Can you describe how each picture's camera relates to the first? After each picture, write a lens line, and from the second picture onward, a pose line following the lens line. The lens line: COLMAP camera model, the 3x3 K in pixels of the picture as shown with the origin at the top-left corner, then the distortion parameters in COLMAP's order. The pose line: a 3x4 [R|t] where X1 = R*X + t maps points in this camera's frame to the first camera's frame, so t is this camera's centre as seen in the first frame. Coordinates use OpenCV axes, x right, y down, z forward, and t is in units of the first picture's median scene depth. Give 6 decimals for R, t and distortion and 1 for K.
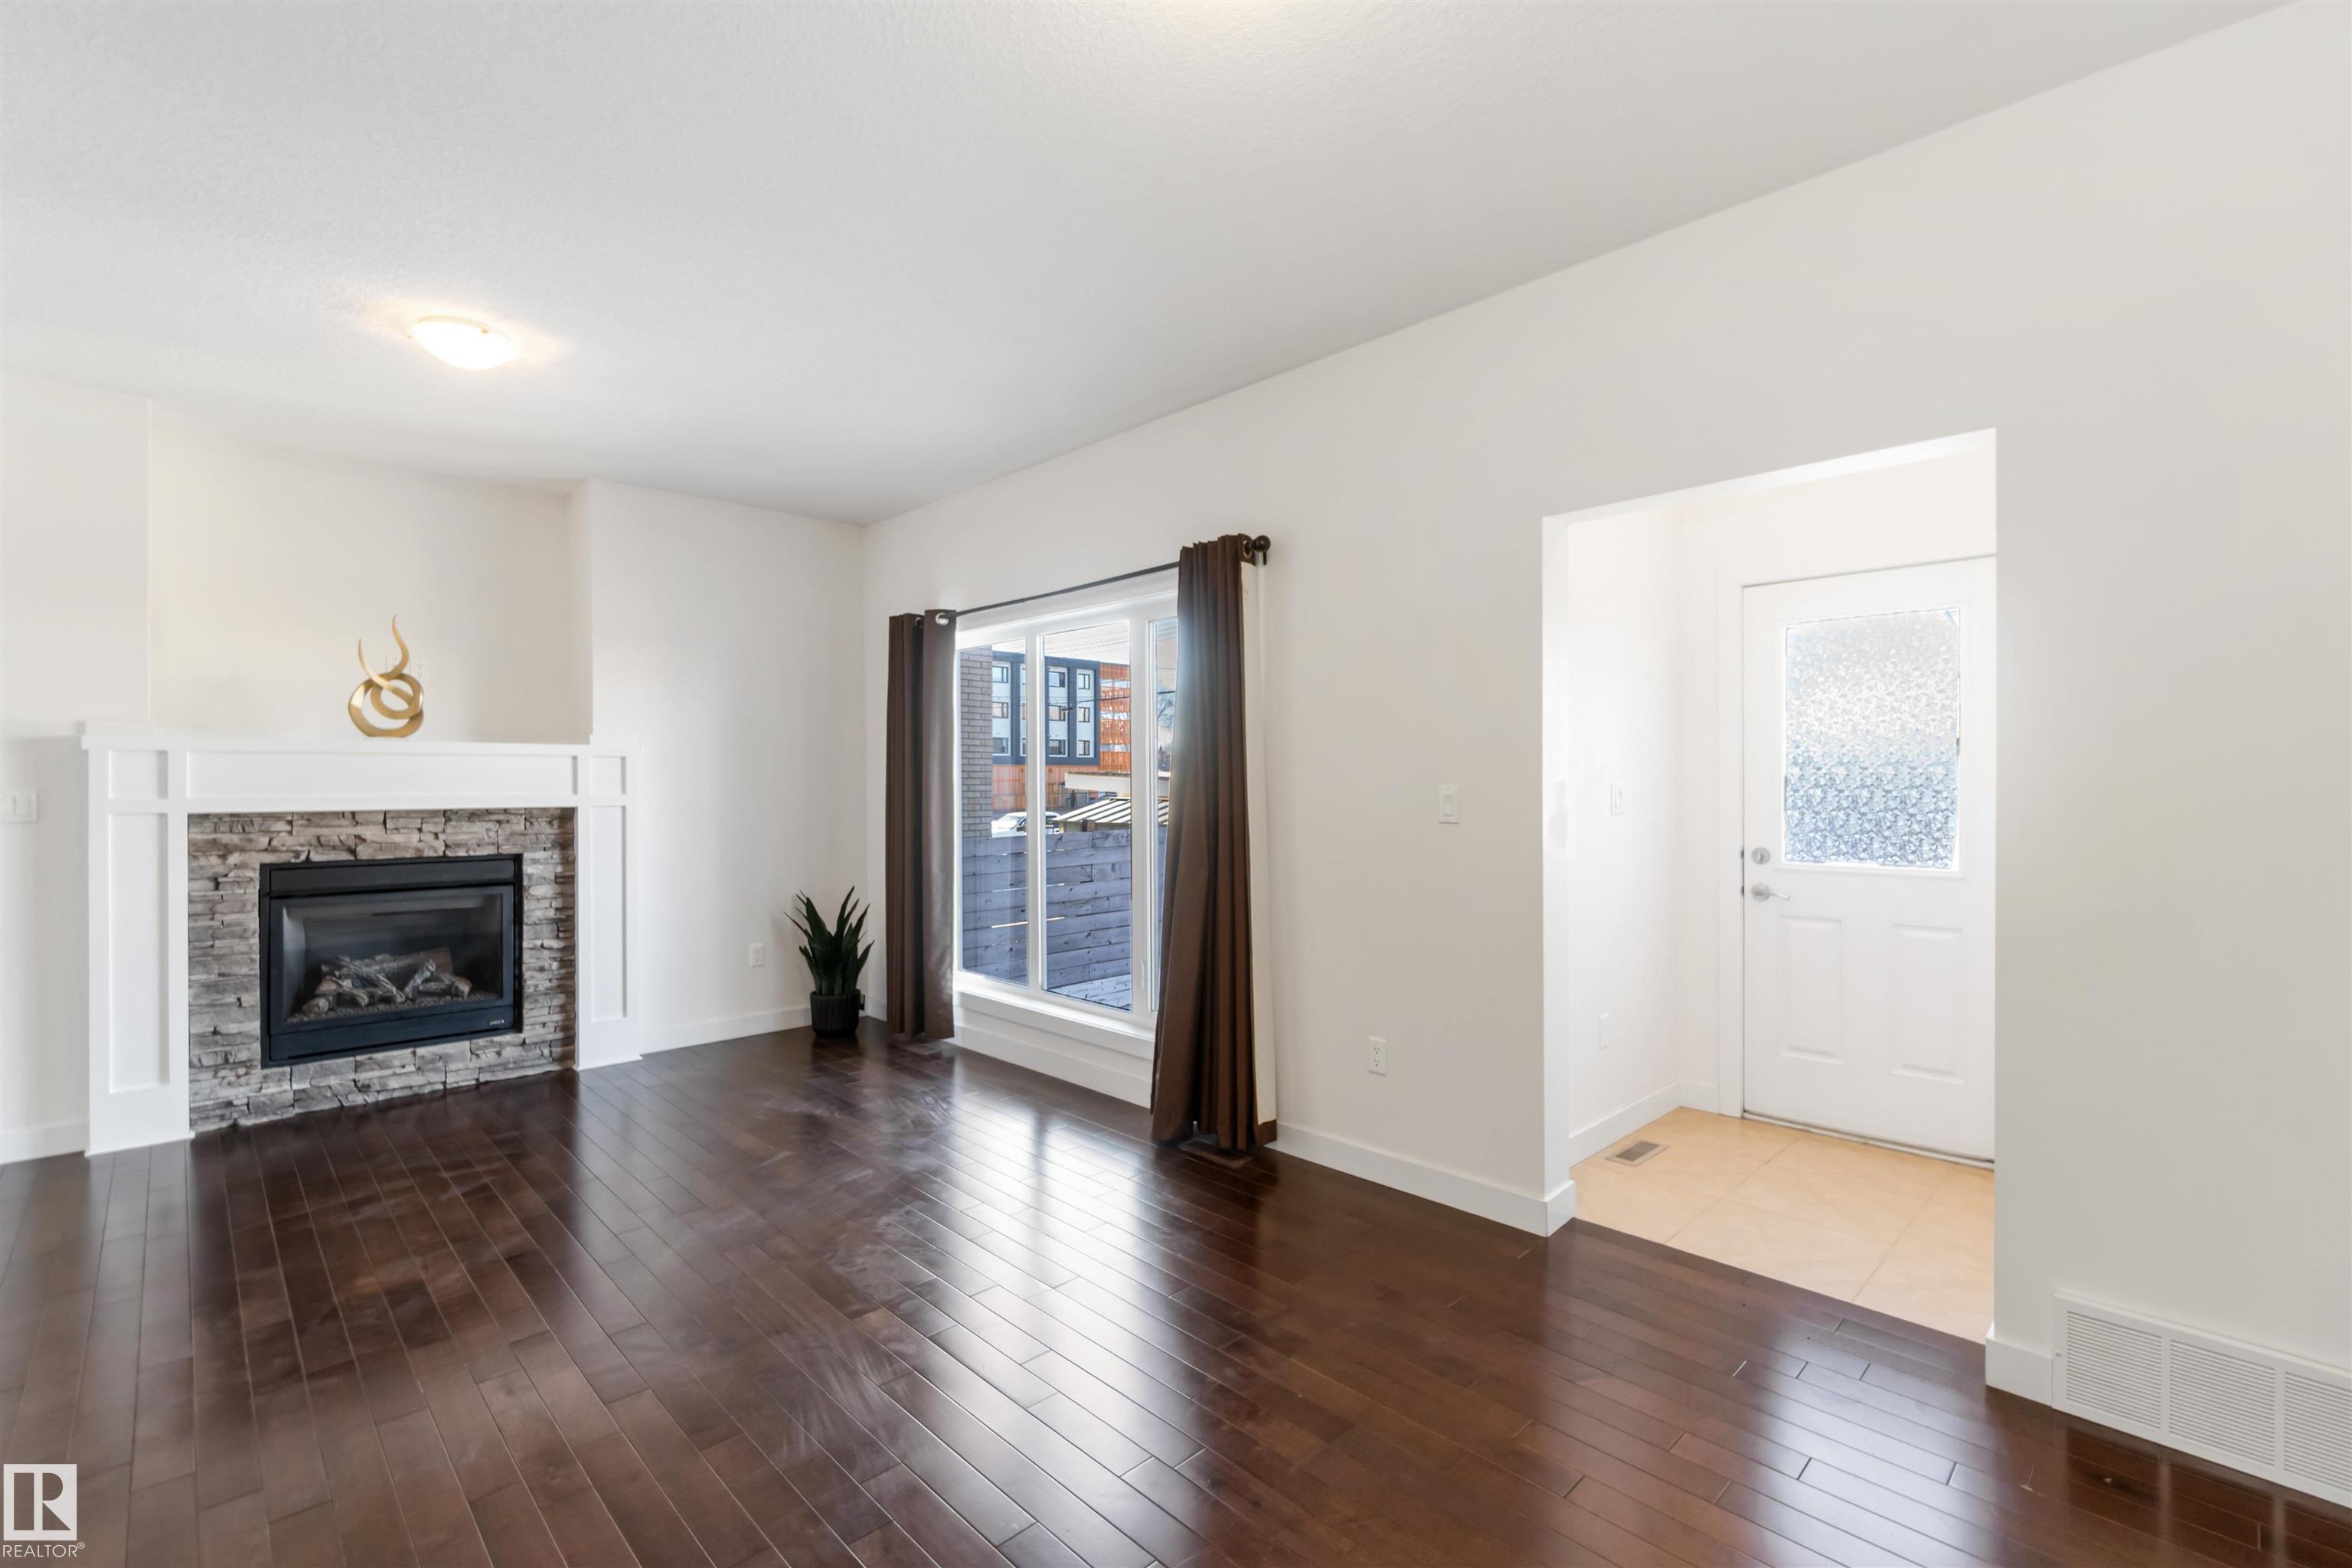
lens RADIAL K [[1033.9, 0, 1176.0], [0, 1033.9, 784.0], [0, 0, 1]] dist [-0.000868, -0.000189]
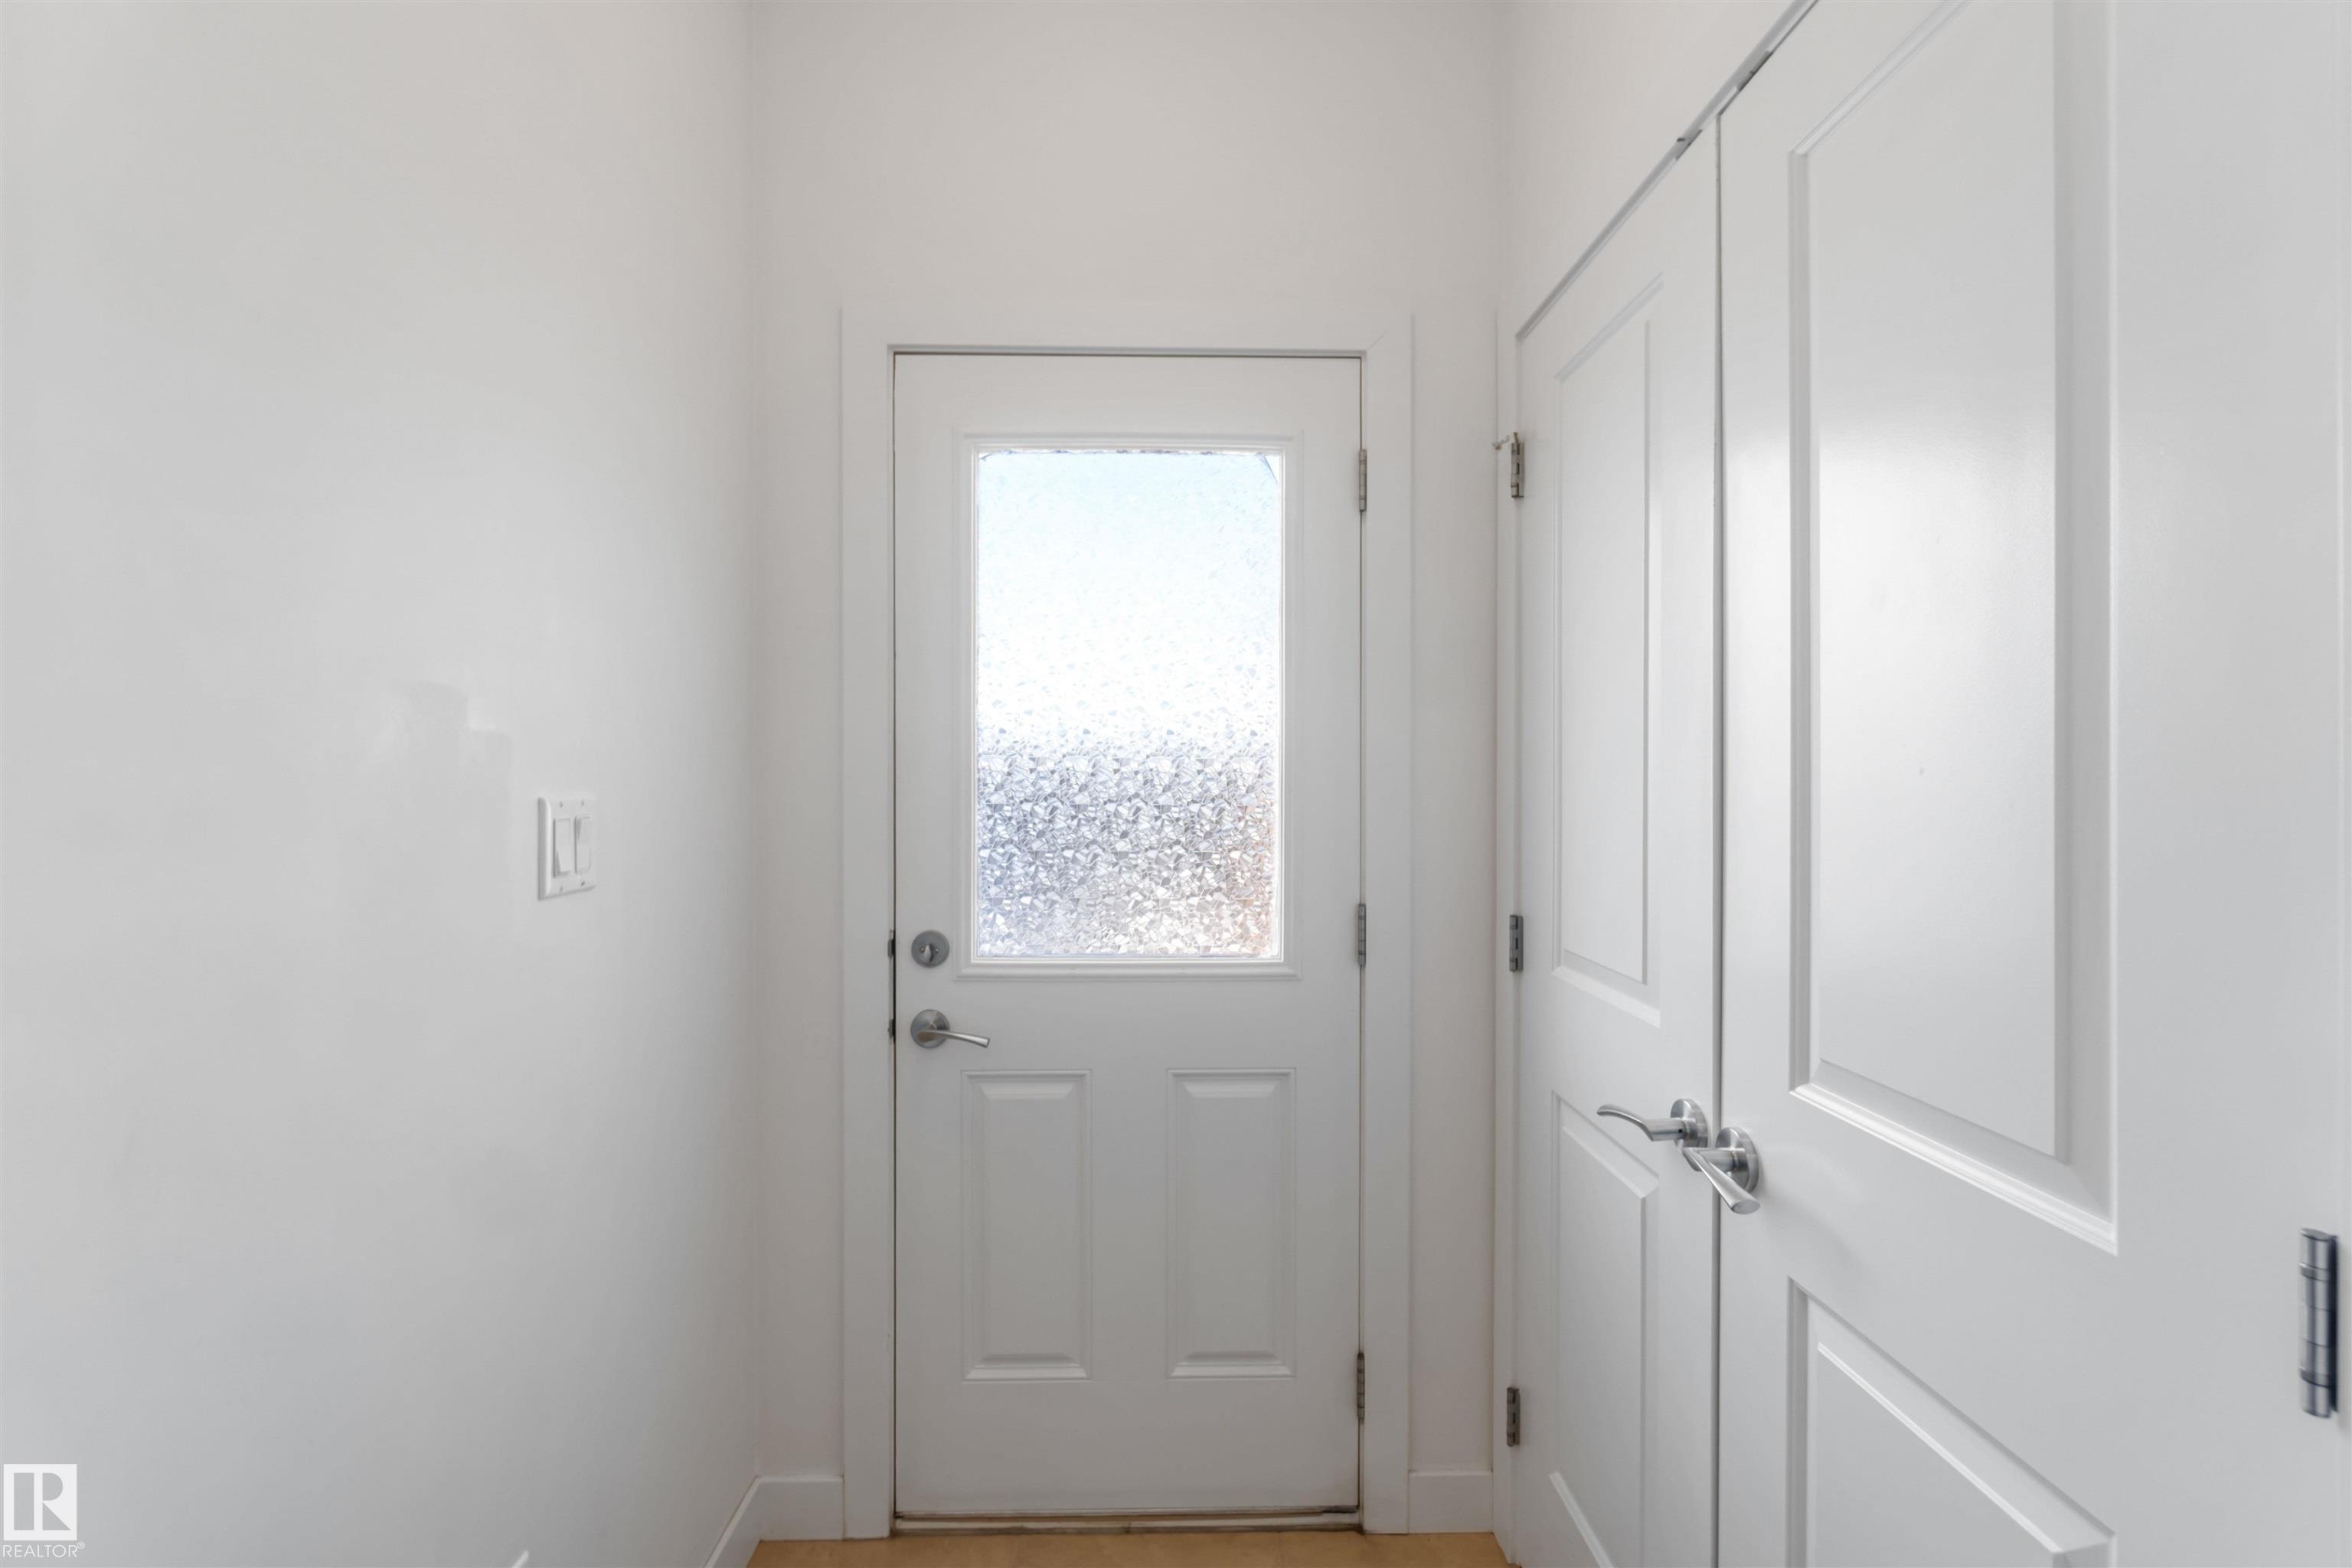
lens RADIAL K [[1033.9, 0, 1176.0], [0, 1033.9, 784.0], [0, 0, 1]] dist [-0.000868, -0.000189]
pose [[0.681277, -0.004493, 0.732012, 0.306188], [-0.002298, 0.999963, 0.008277, -0.007392], [-0.732022, -0.007321, 0.681242, 0.609656]]
